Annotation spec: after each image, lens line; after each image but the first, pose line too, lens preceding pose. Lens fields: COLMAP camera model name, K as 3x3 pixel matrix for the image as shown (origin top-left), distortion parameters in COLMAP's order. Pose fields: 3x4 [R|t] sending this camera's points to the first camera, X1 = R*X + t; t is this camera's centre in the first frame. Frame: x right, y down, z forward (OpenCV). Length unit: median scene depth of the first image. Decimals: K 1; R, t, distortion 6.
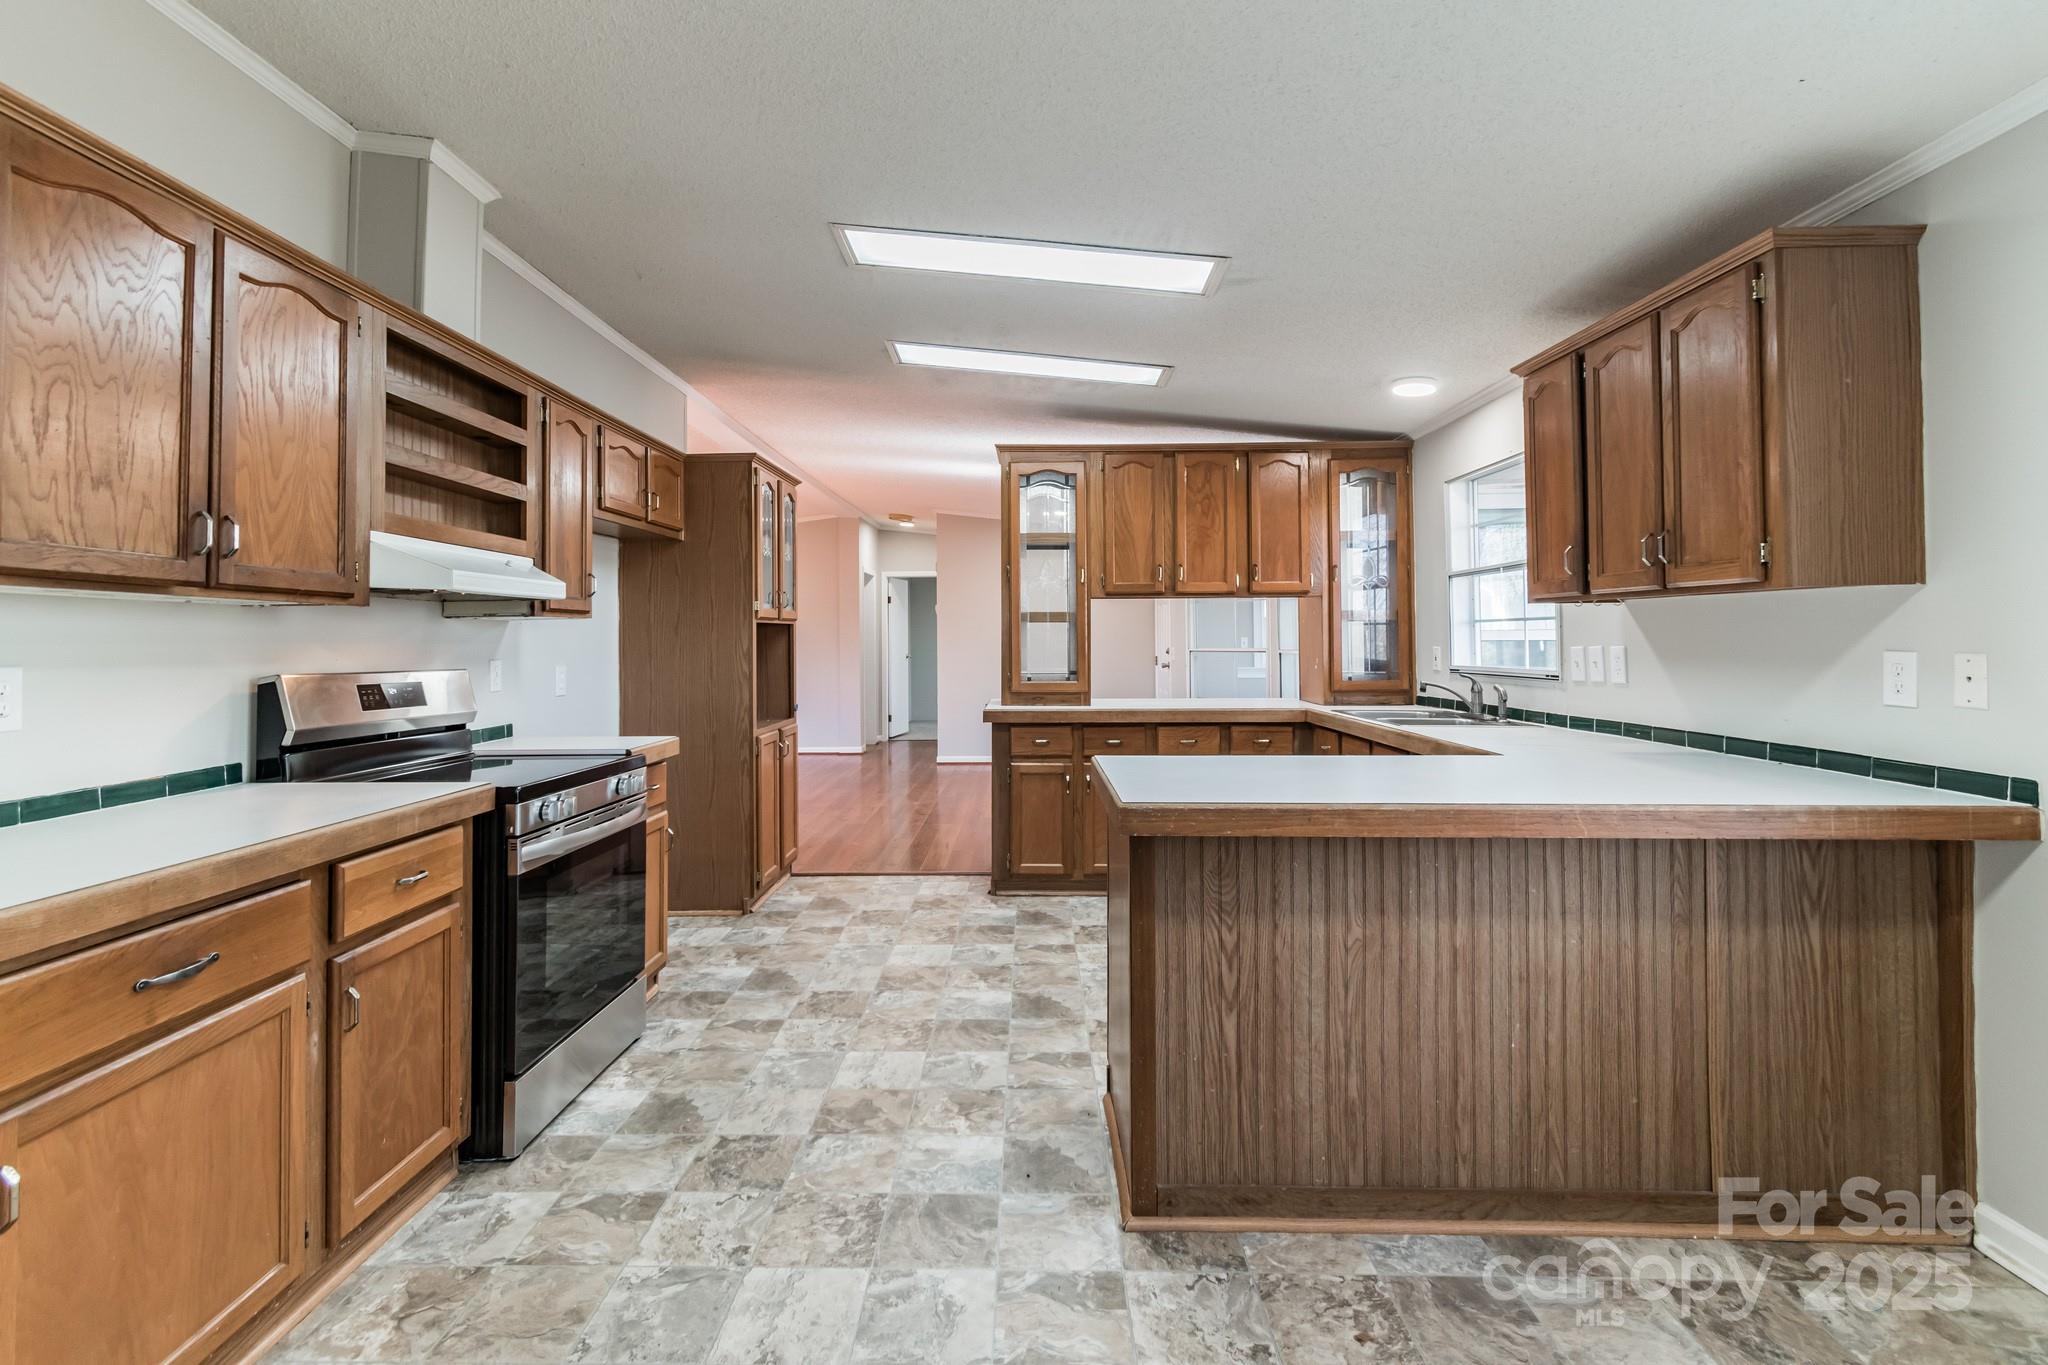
lens RADIAL K [[935.4, 0, 1010.6], [0, 935.4, 628.4], [0, 0, 1]] dist [0.003329, -0.000191]
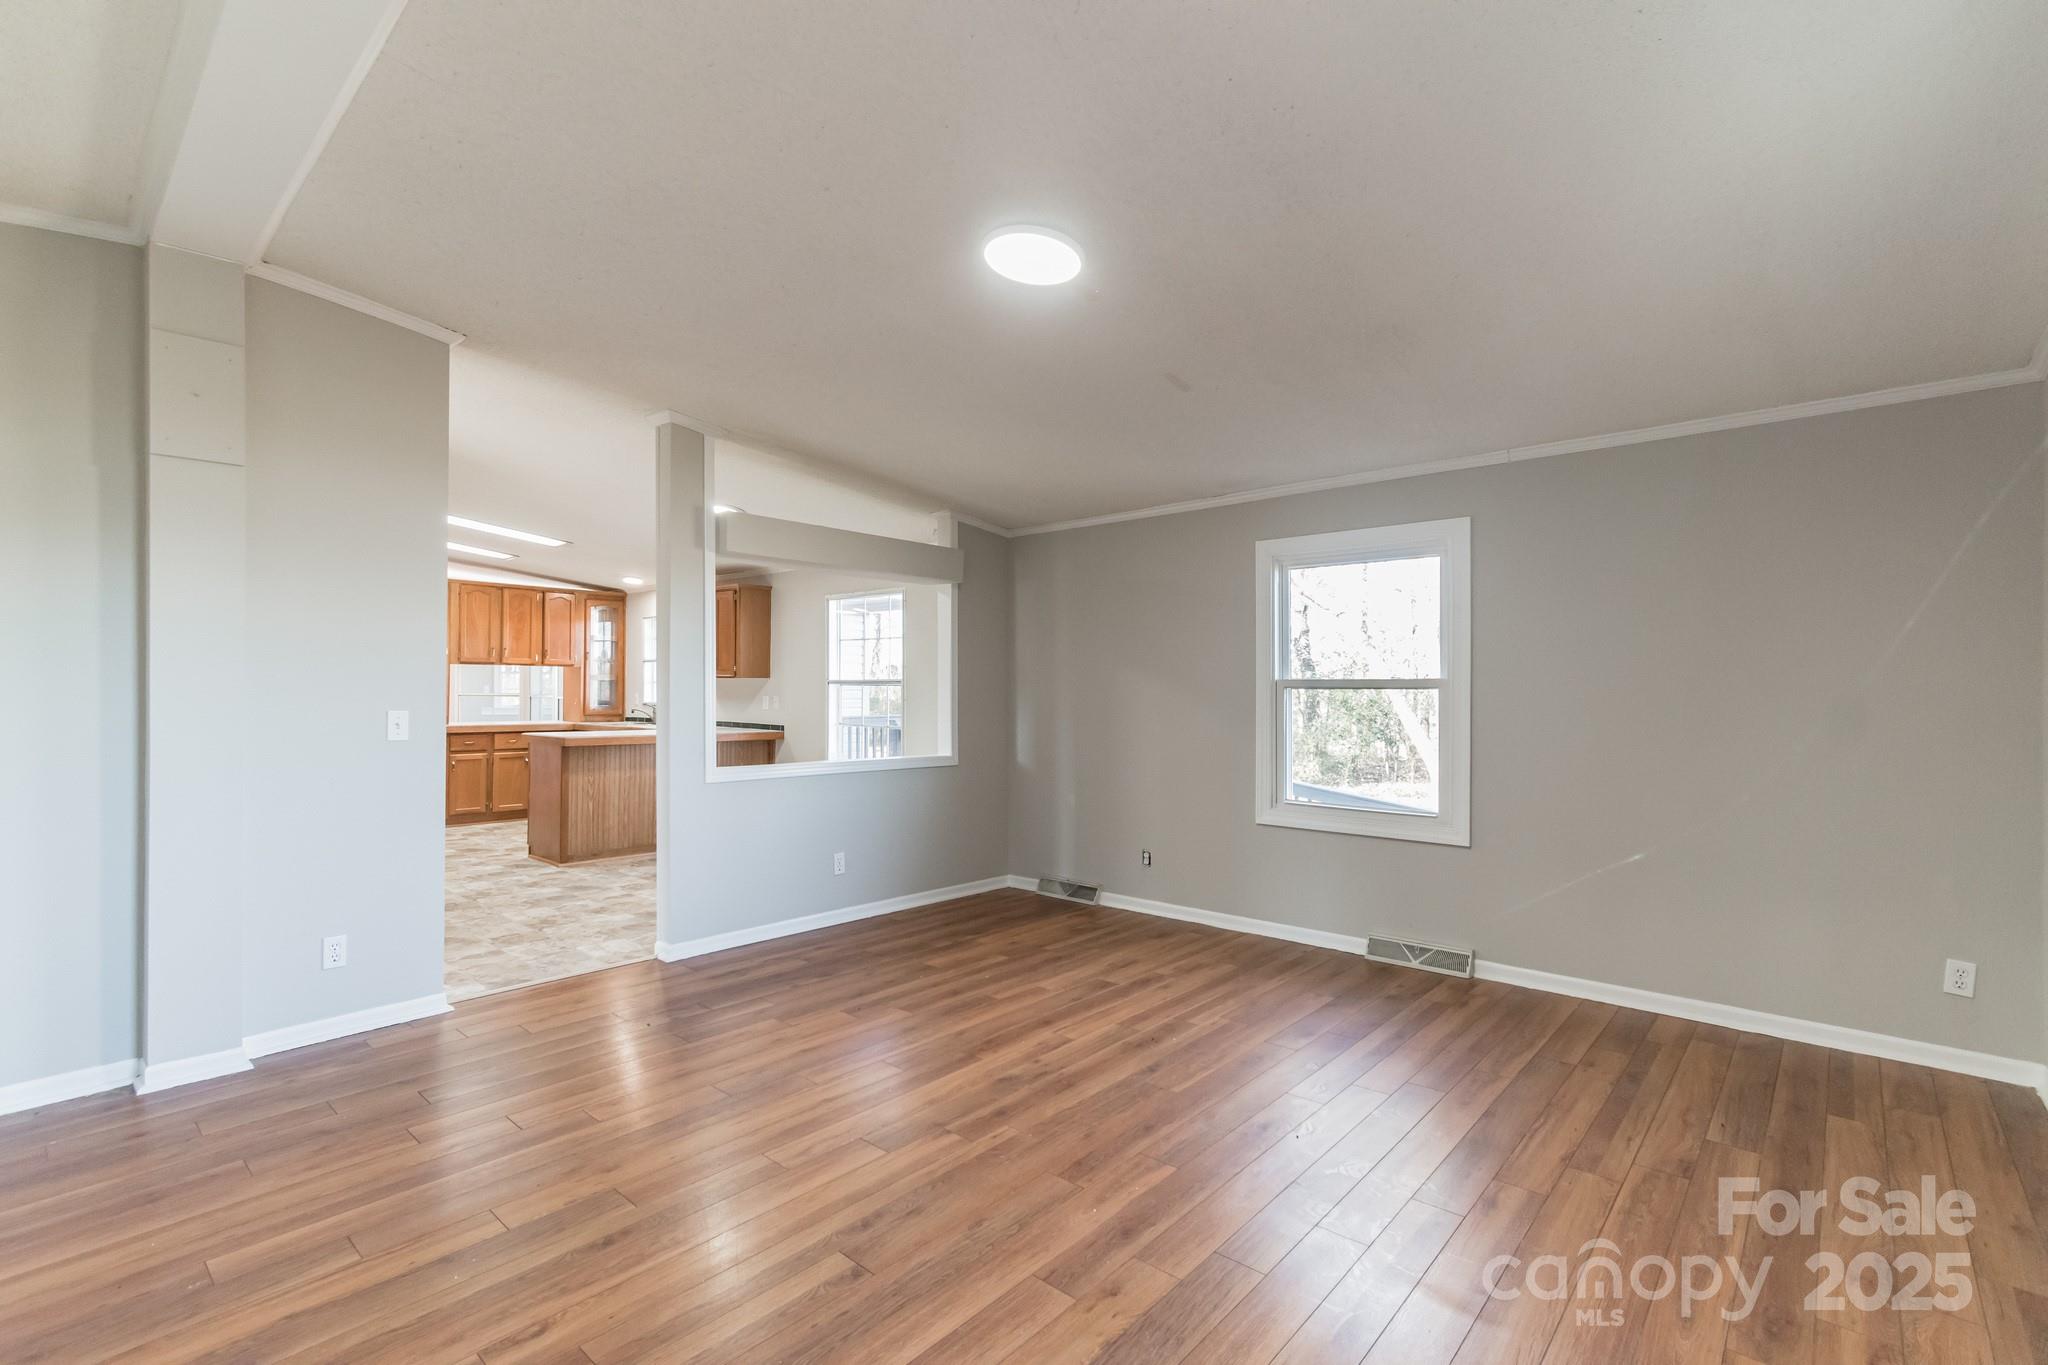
lens RADIAL K [[935.4, 0, 1016.0], [0, 935.4, 686.6], [0, 0, 1]] dist [0.003329, -0.000191]
pose [[0.660334, 0.013949, 0.750843, -0.960605], [-0.023650, 0.999718, 0.002227, -0.034495], [-0.750600, -0.019228, 0.660477, -1.763157]]
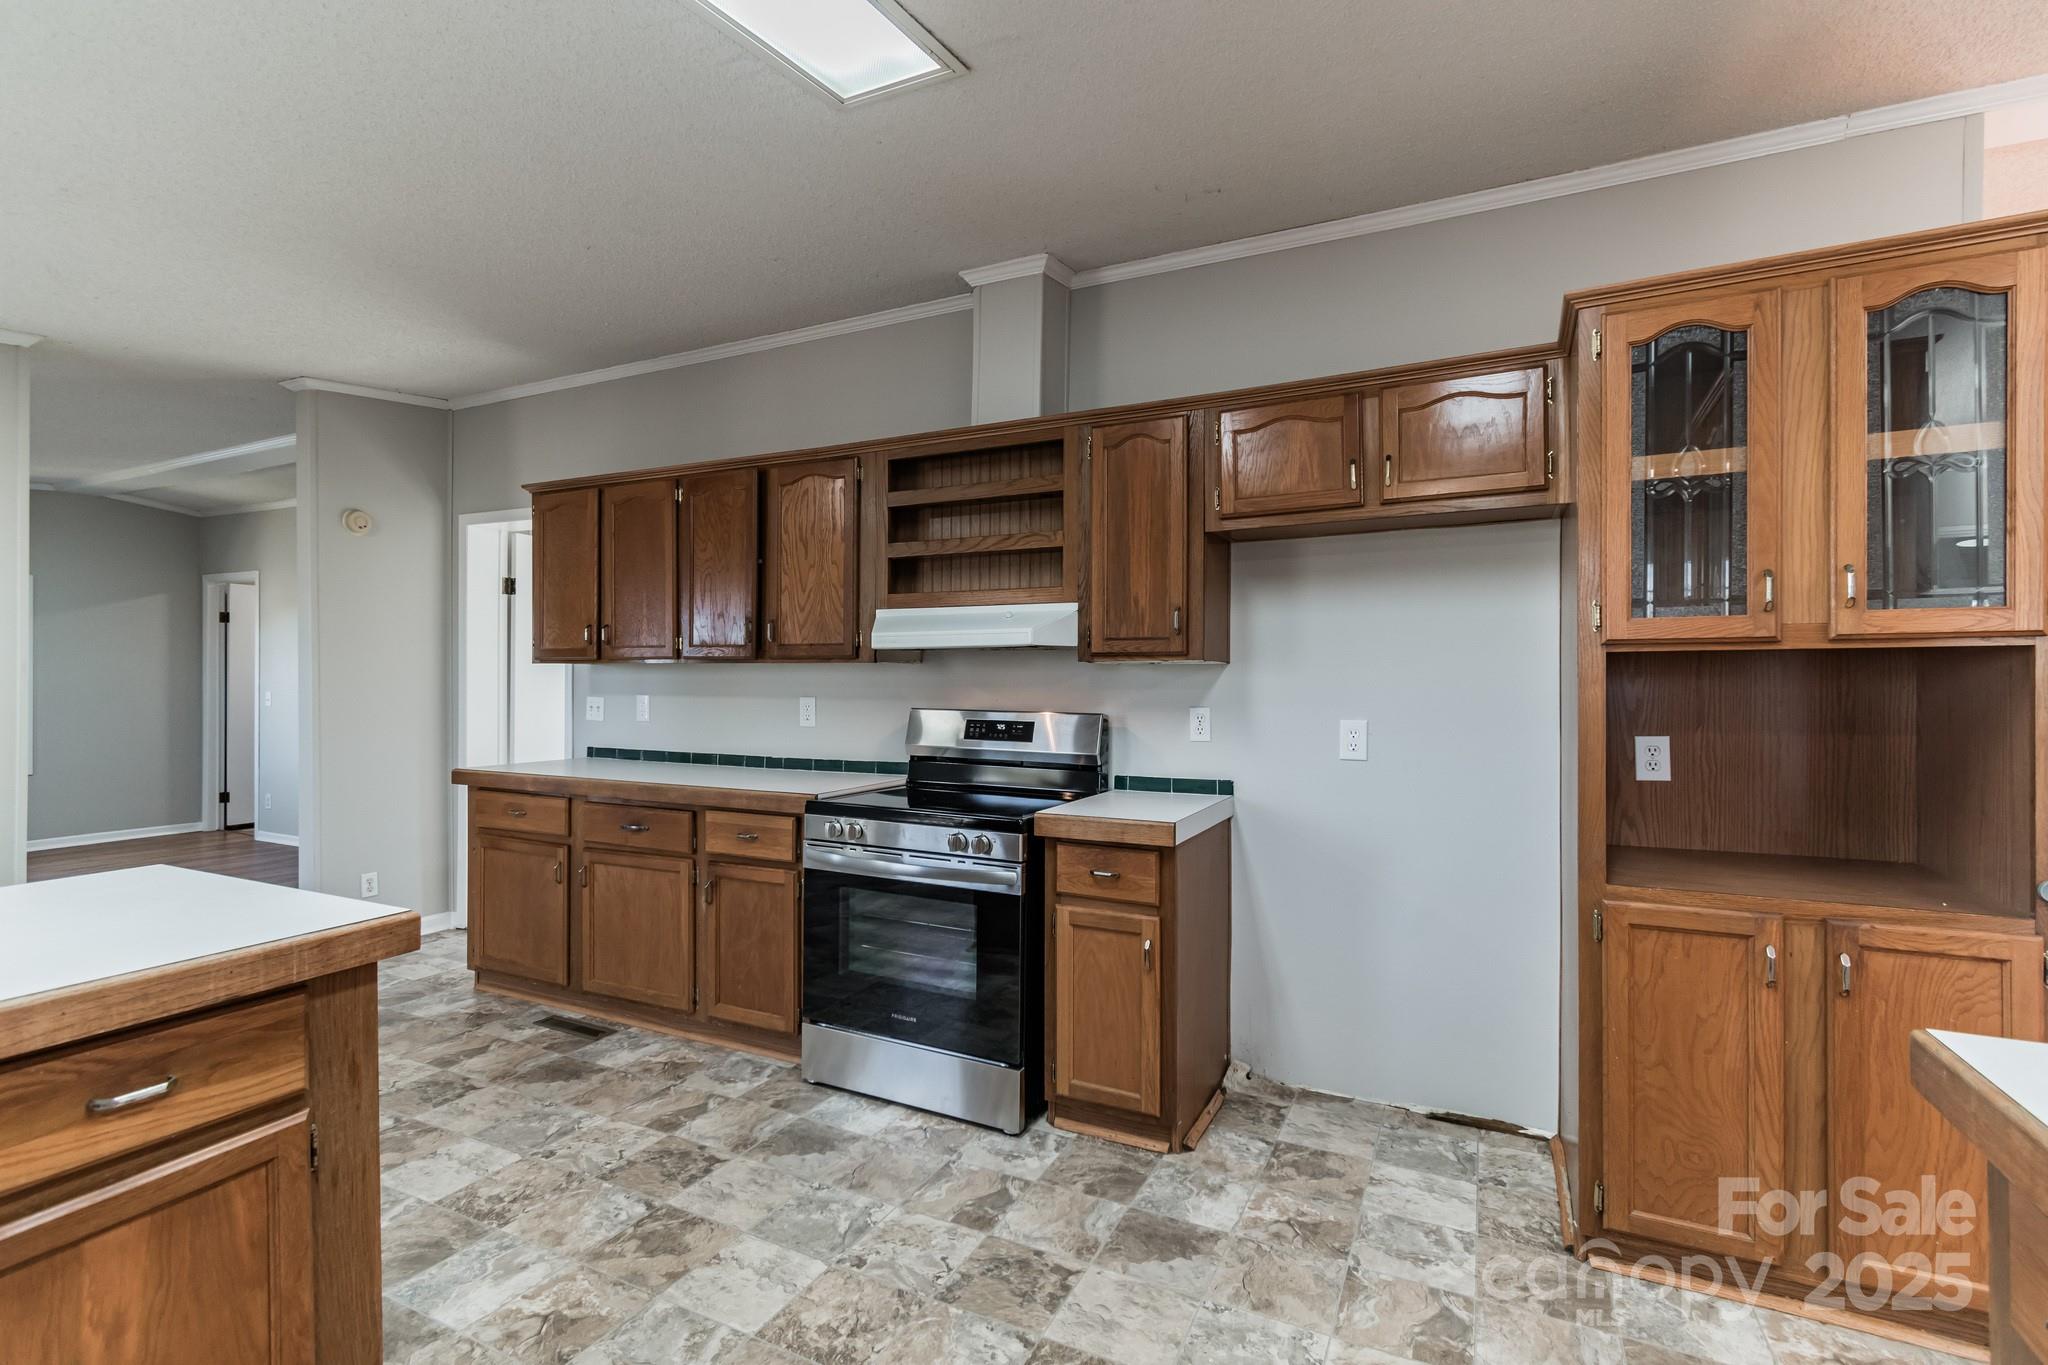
lens RADIAL K [[935.4, 0, 1053.6], [0, 935.4, 693.7], [0, 0, 1]] dist [0.003329, -0.000191]
pose [[-0.412490, 0.020148, -0.910739, 0.394884], [0.014179, 0.999776, 0.015696, 0.004717], [0.910852, -0.006439, -0.412683, 1.432781]]
